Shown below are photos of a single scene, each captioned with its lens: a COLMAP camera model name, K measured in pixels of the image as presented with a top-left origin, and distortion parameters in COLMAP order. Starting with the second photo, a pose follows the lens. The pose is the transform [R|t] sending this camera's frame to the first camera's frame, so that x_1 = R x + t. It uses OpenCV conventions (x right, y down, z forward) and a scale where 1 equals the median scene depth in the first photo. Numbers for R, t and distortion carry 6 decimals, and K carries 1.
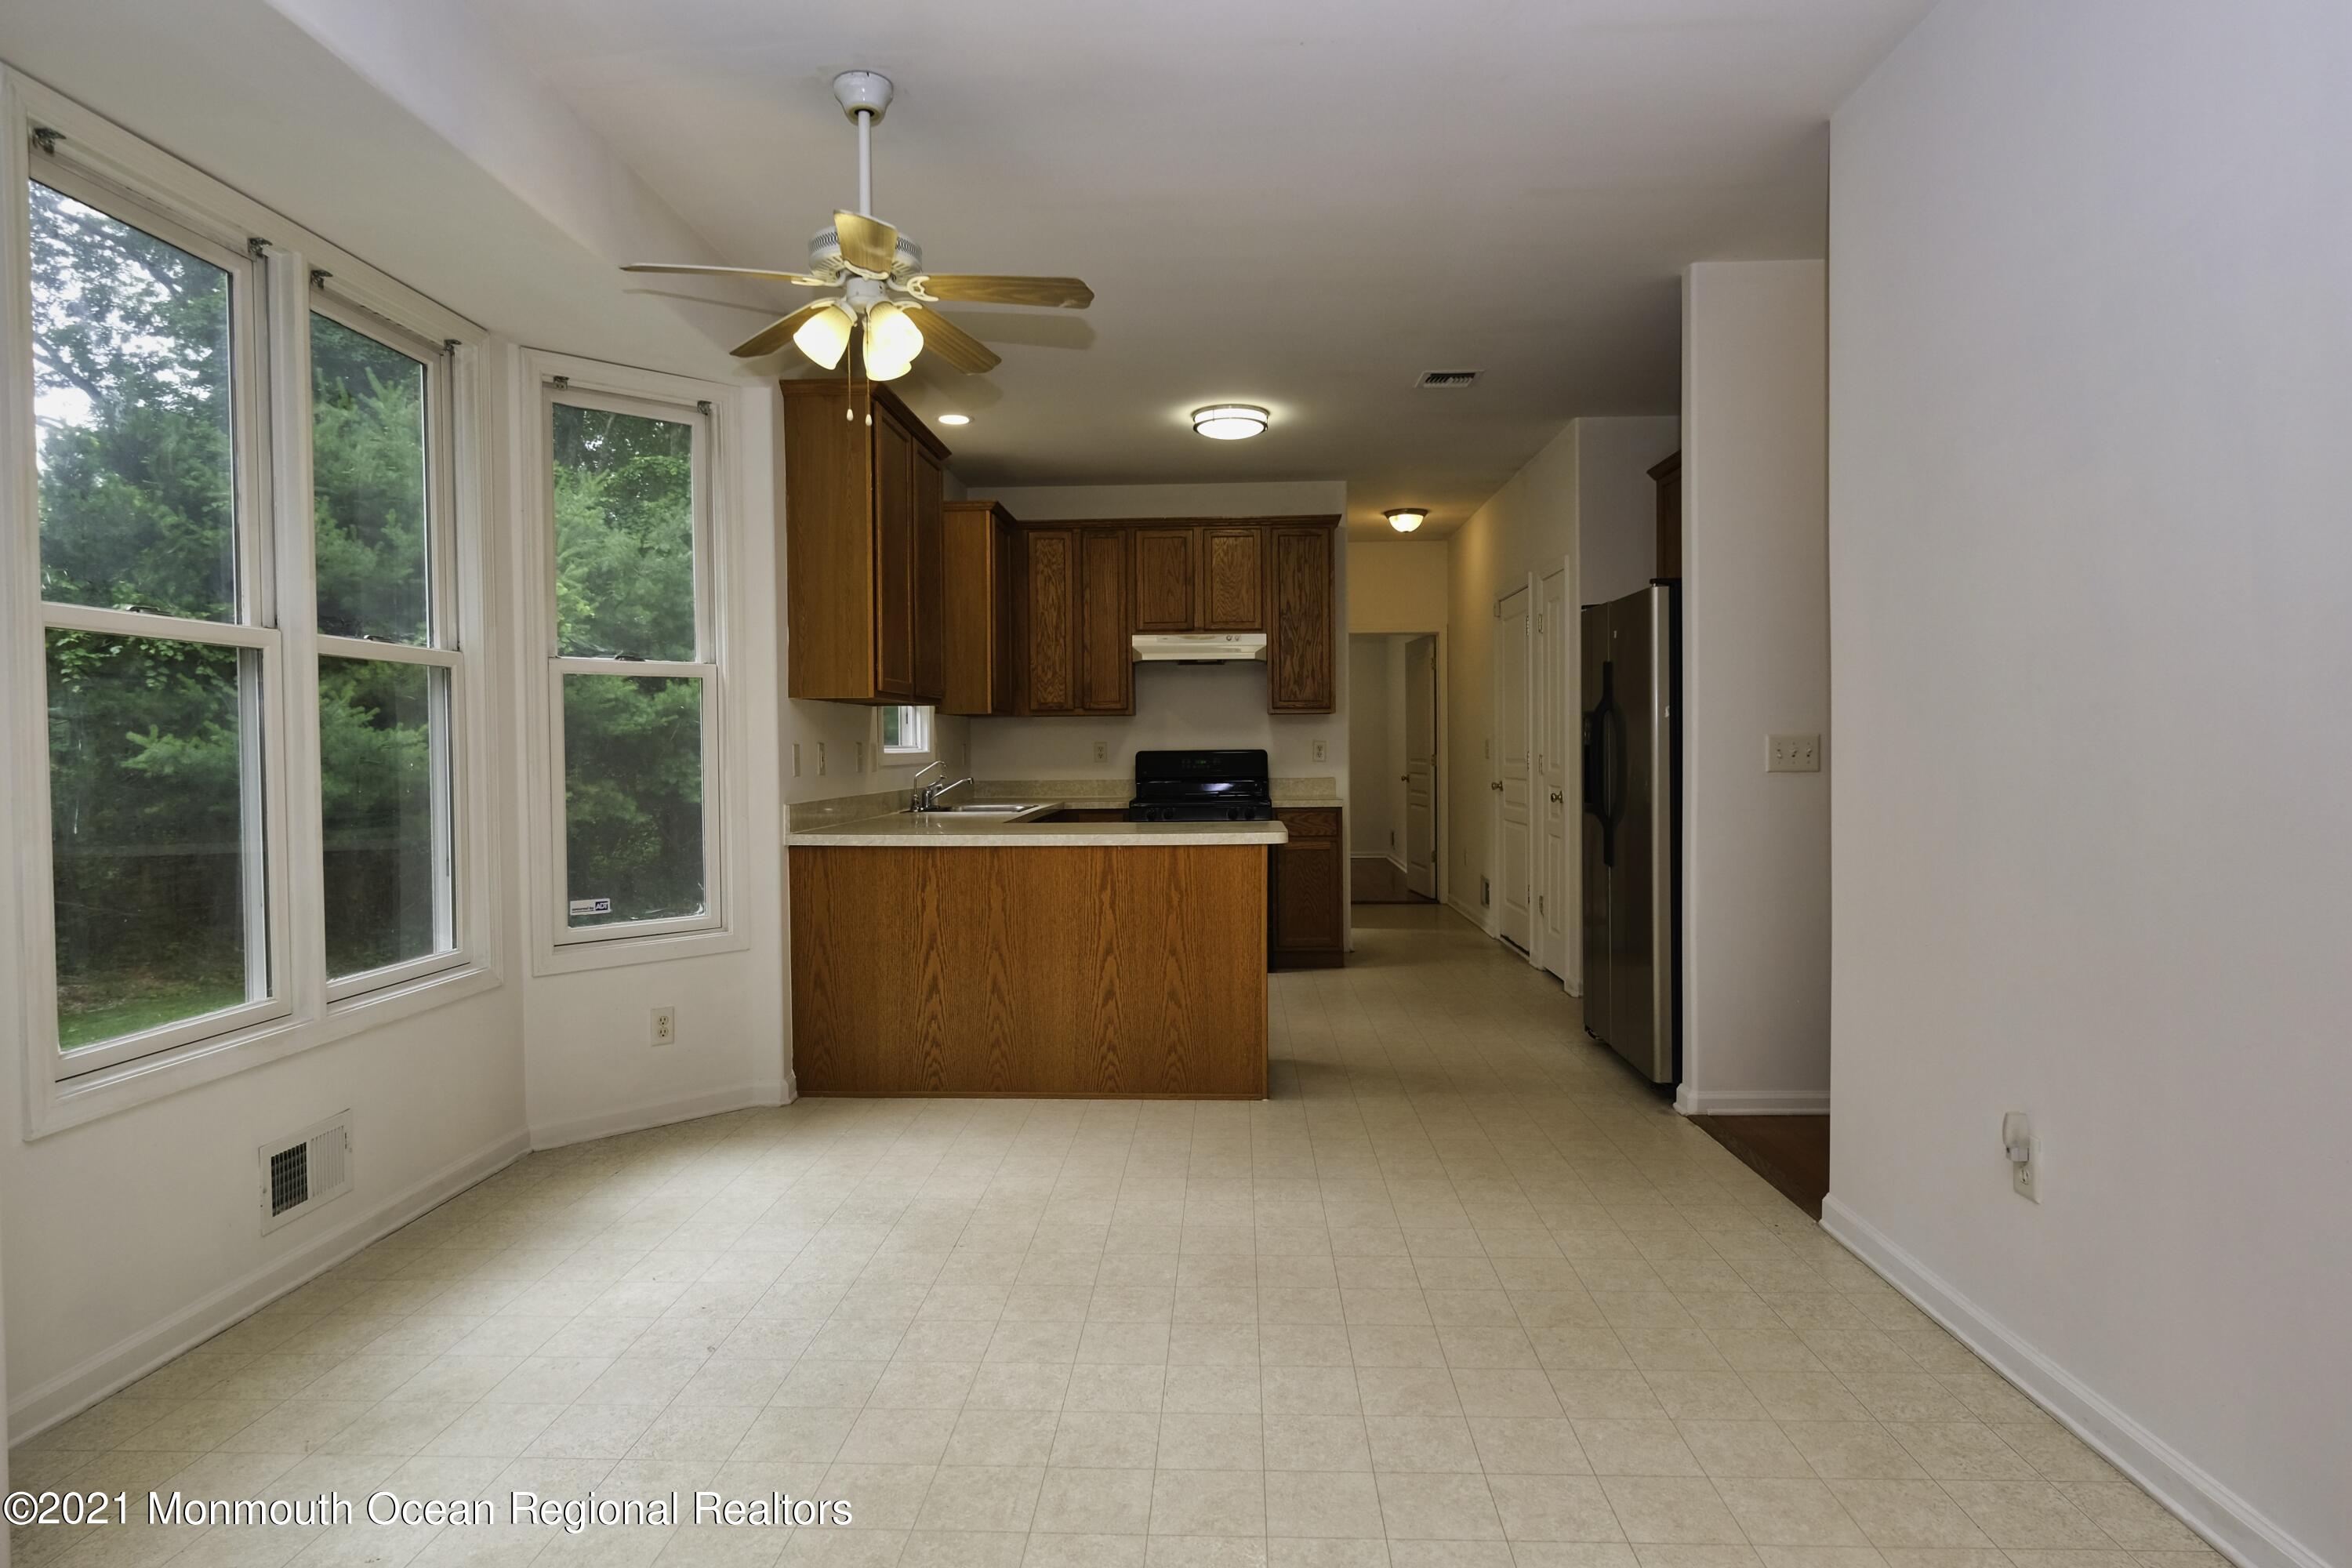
lens RADIAL K [[1277.3, 0, 1175.9], [0, 1277.3, 768.8], [0, 0, 1]] dist [-0.001358, -0.002434]
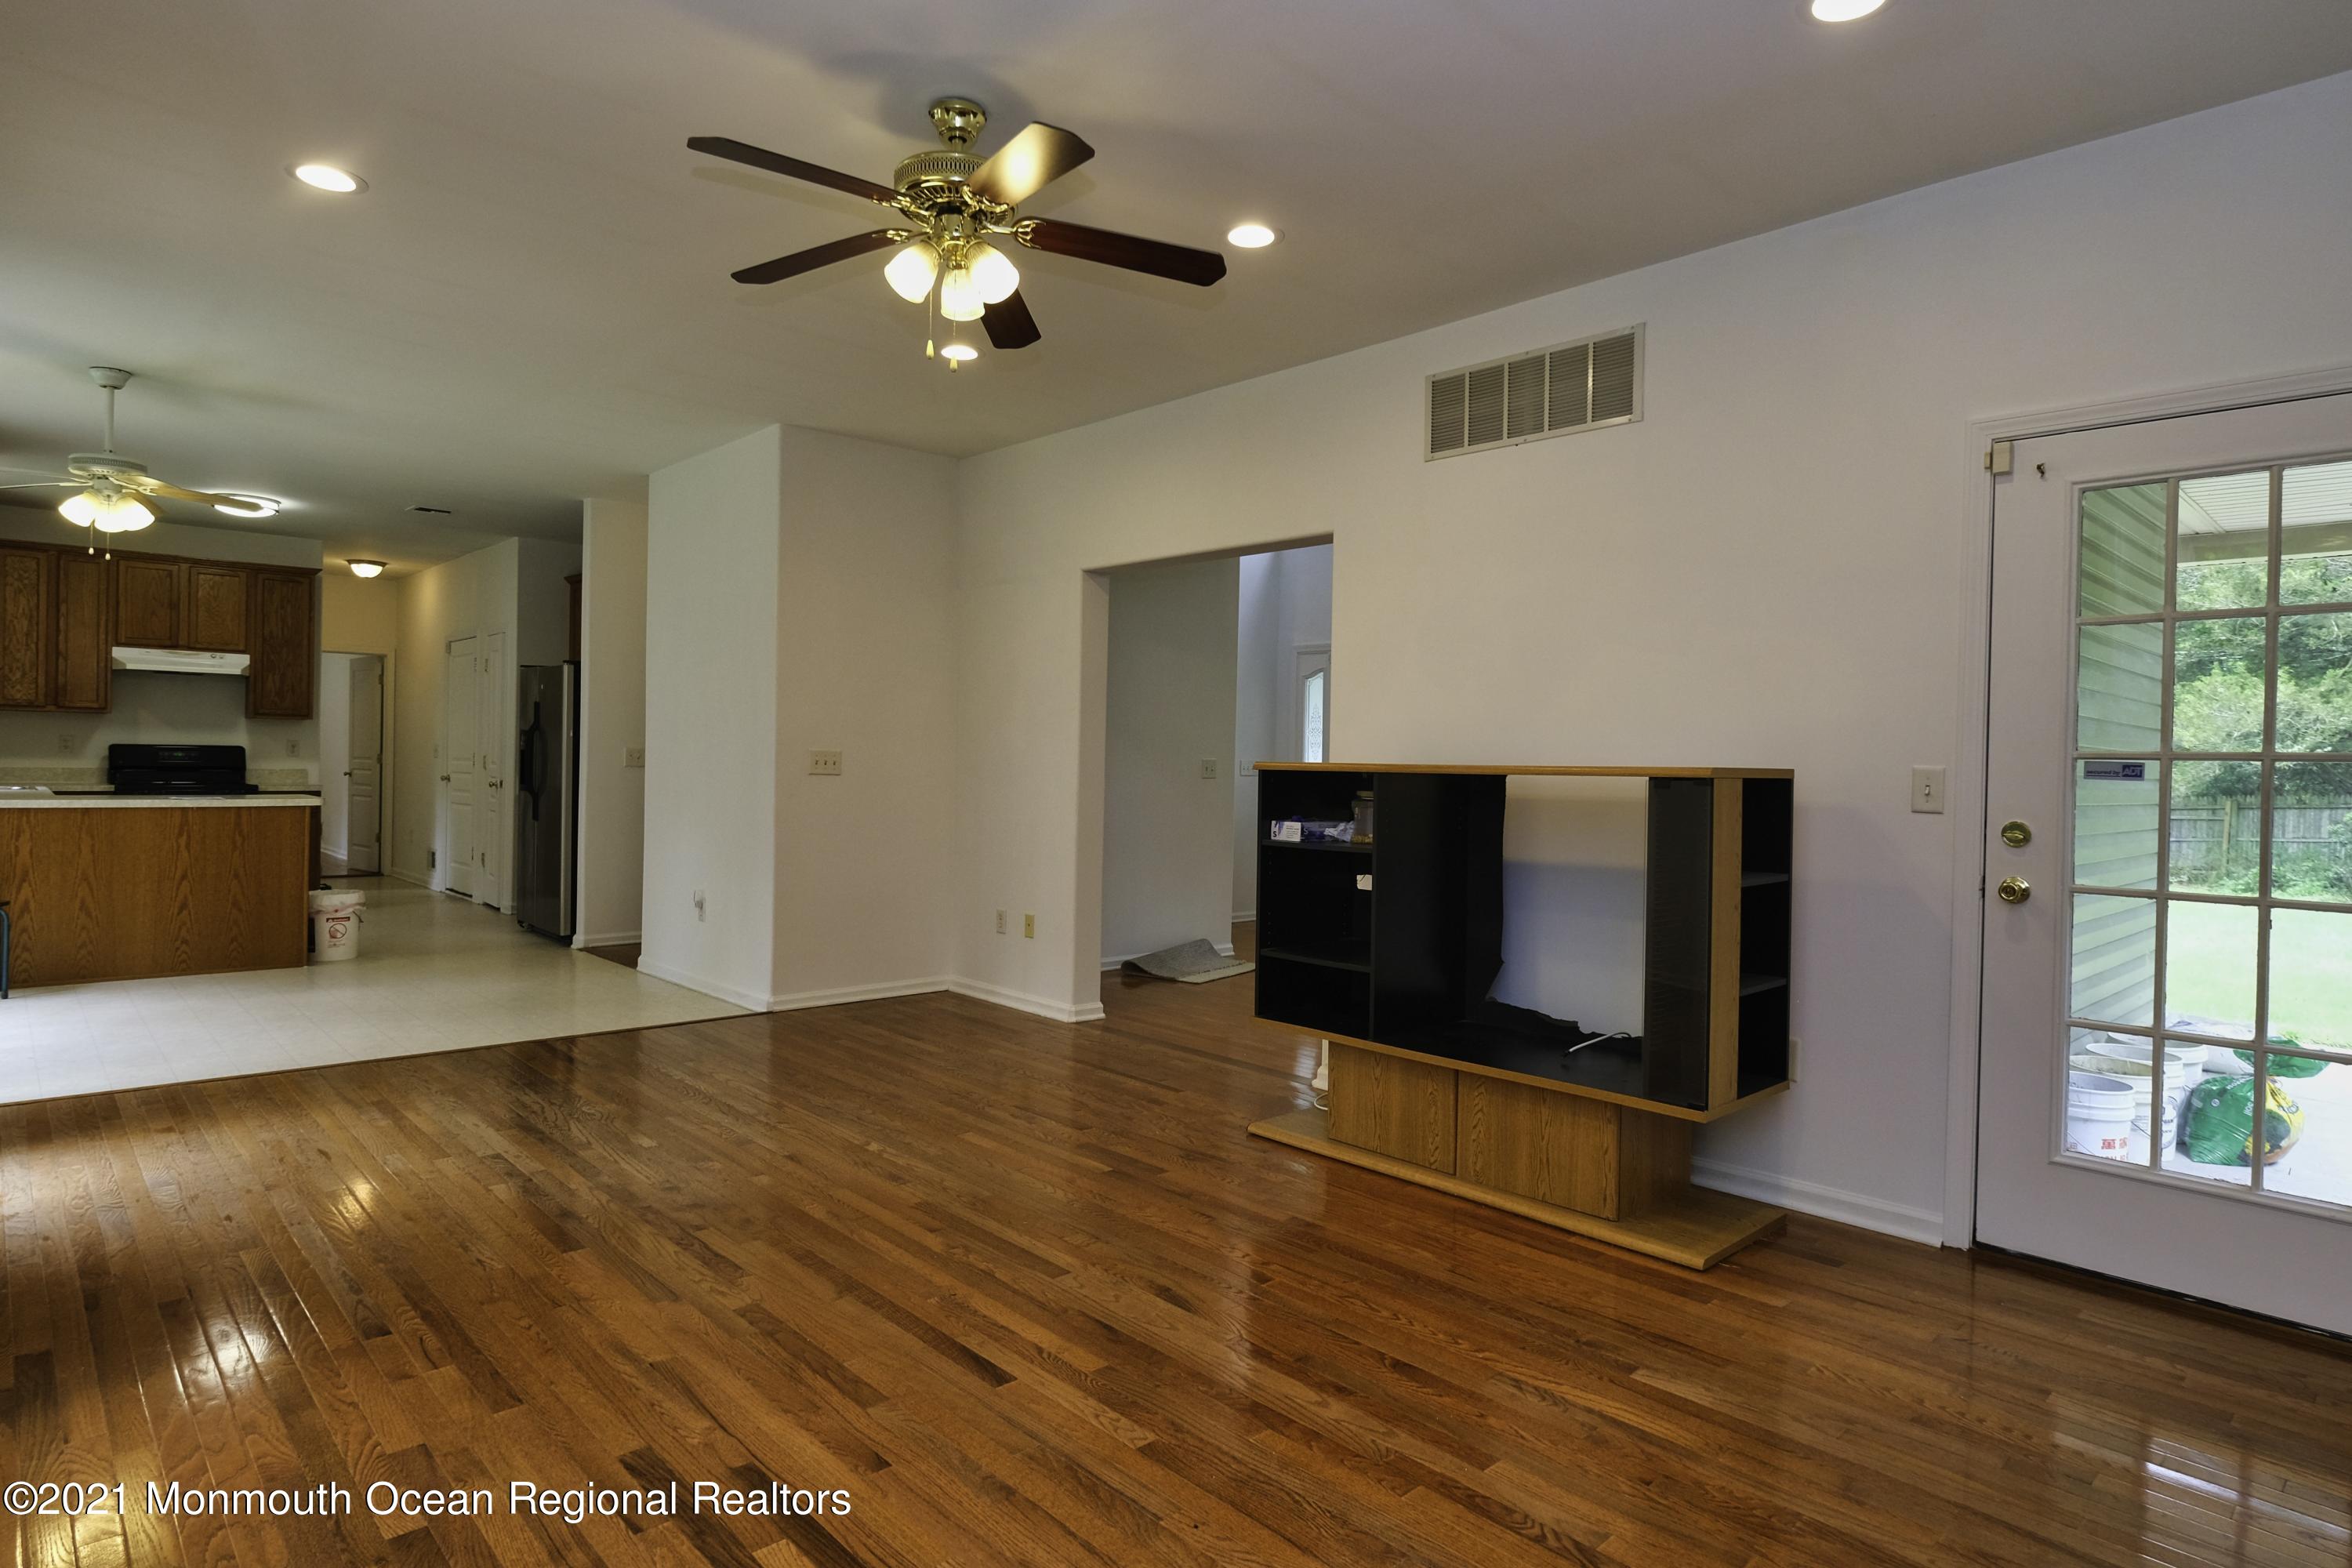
lens RADIAL K [[1277.3, 0, 1174.5], [0, 1277.3, 770.4], [0, 0, 1]] dist [-0.001358, -0.002434]
pose [[0.697083, 0.017558, 0.716775, -0.312980], [-0.012504, 0.999846, -0.012331, 0.020859], [-0.716881, -0.000367, 0.697195, -0.867128]]
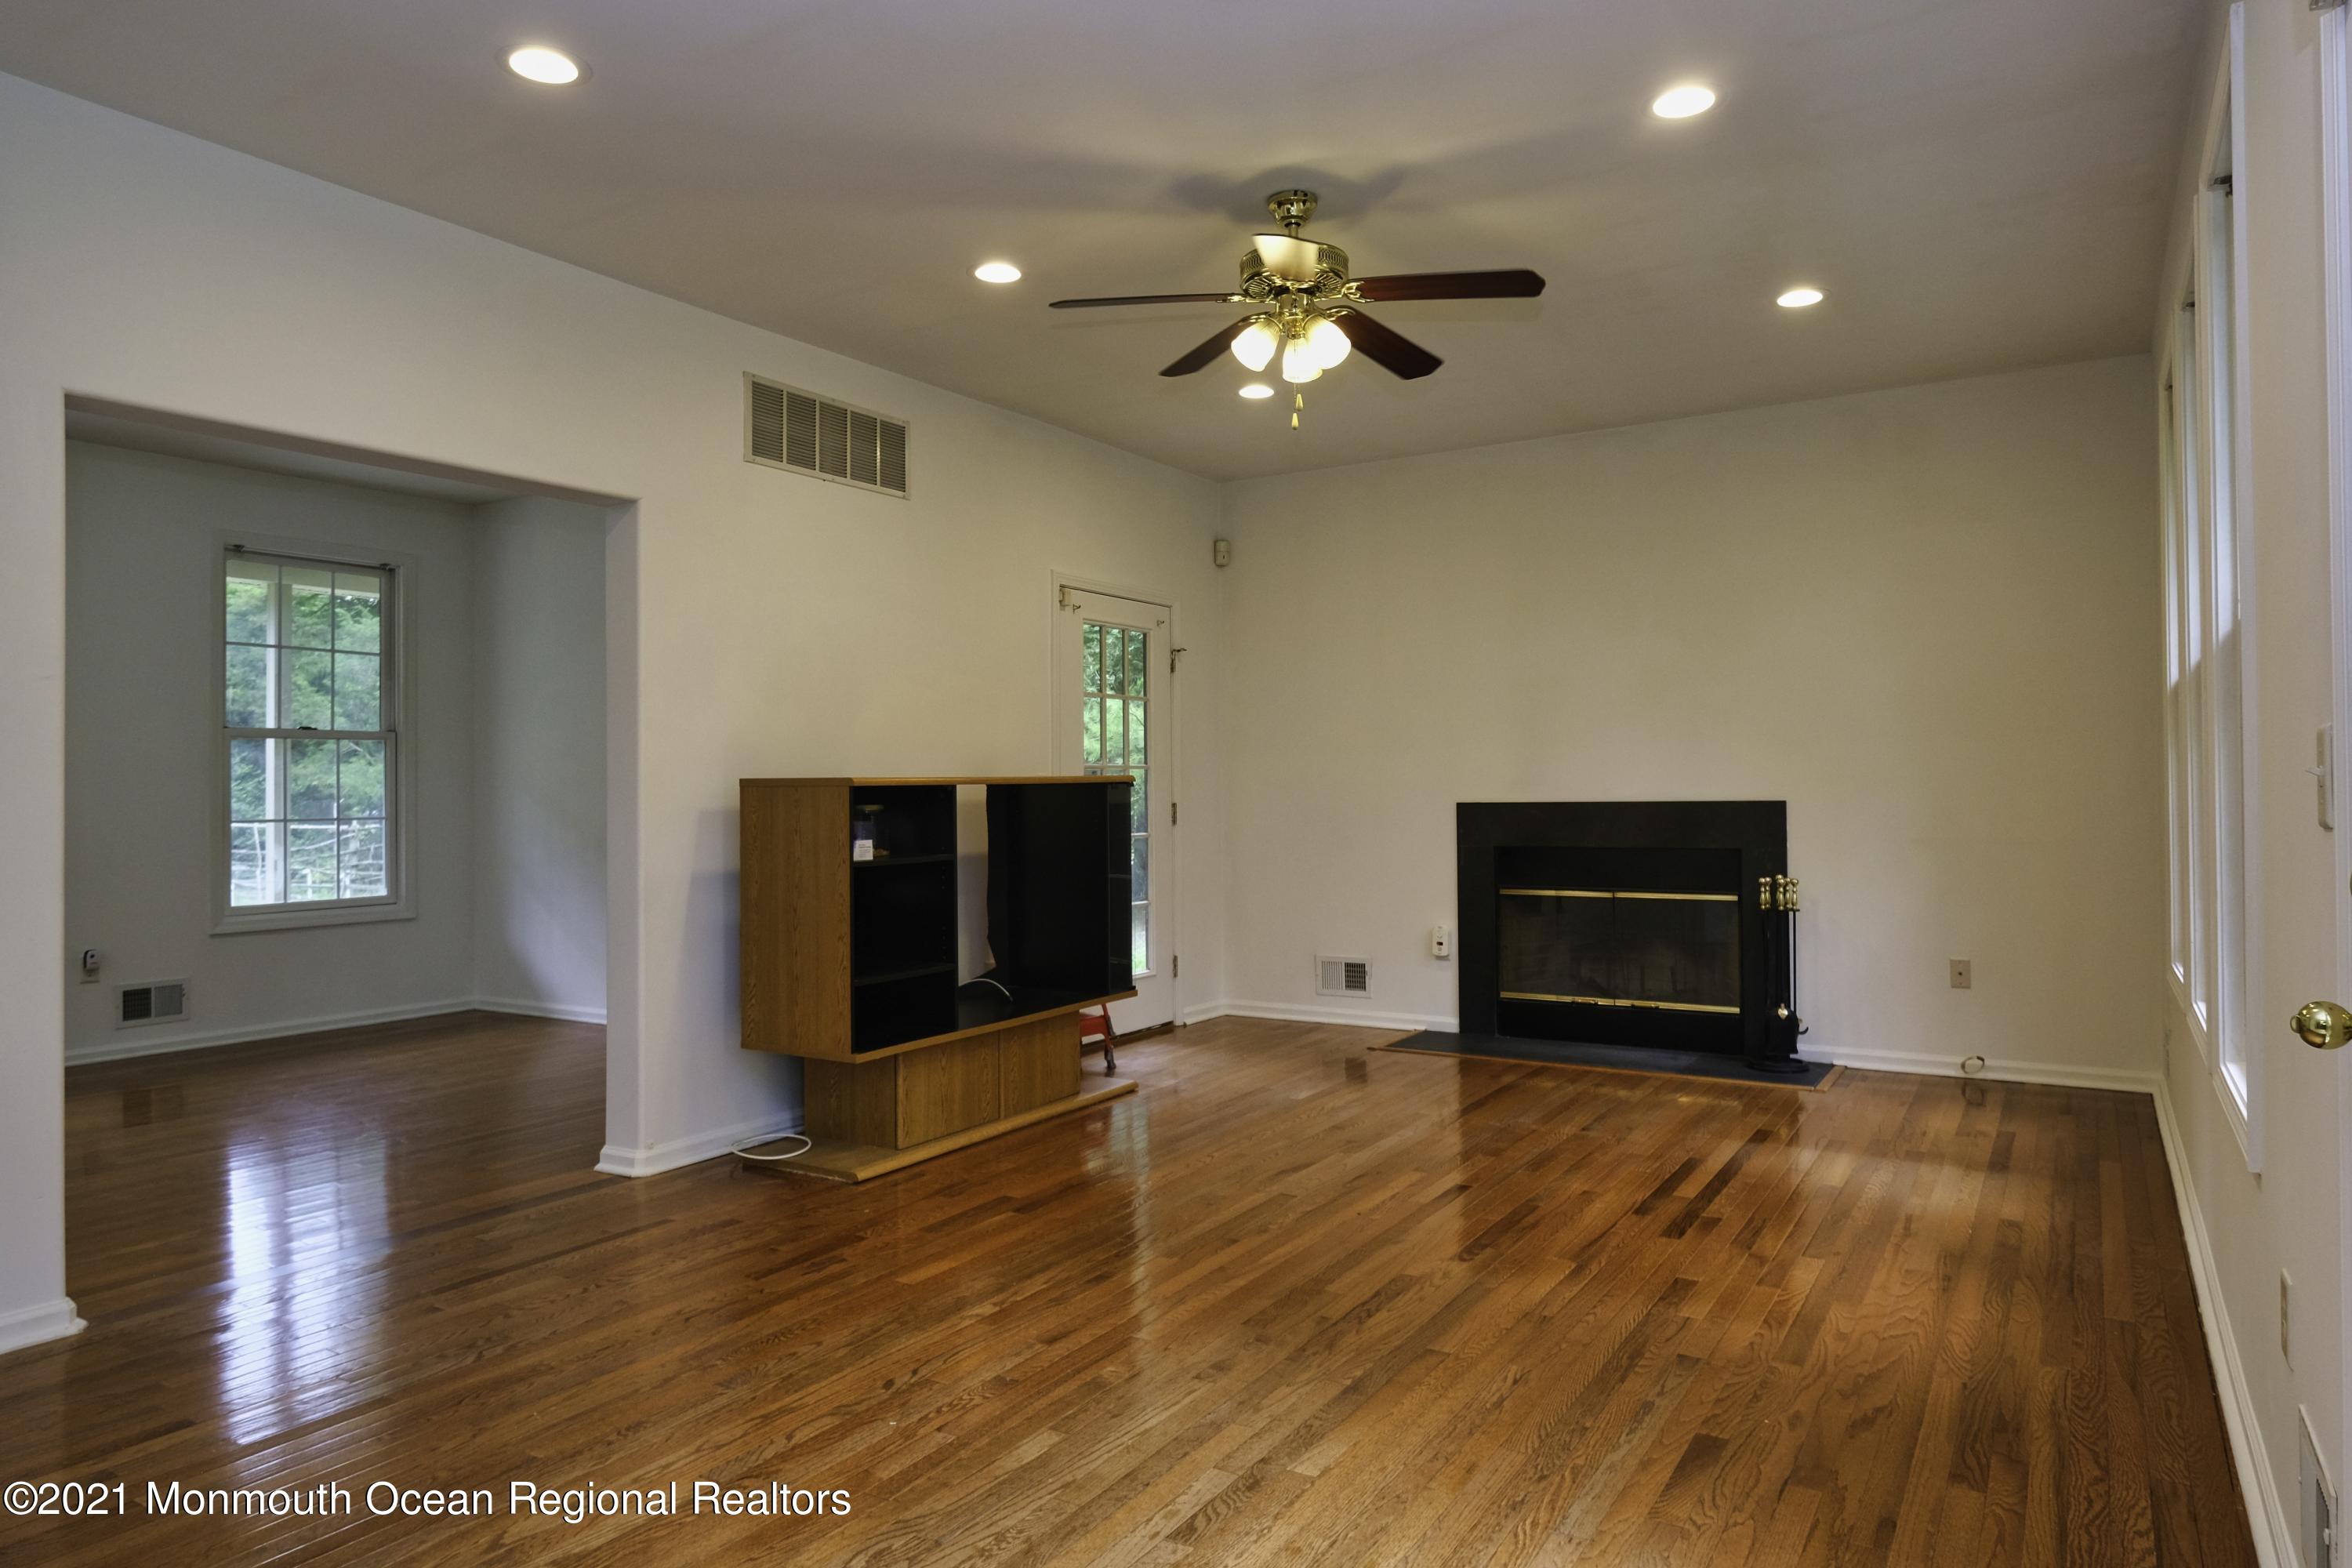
lens RADIAL K [[1467.8, 0, 1173.6], [0, 1467.8, 769.5], [0, 0, 1]] dist [0.011974, -0.000338]
pose [[-0.872403, 0.020371, 0.488363, -0.273077], [0.024843, 0.999688, 0.002679, -0.000911], [-0.488156, 0.014470, -0.872637, 0.509729]]
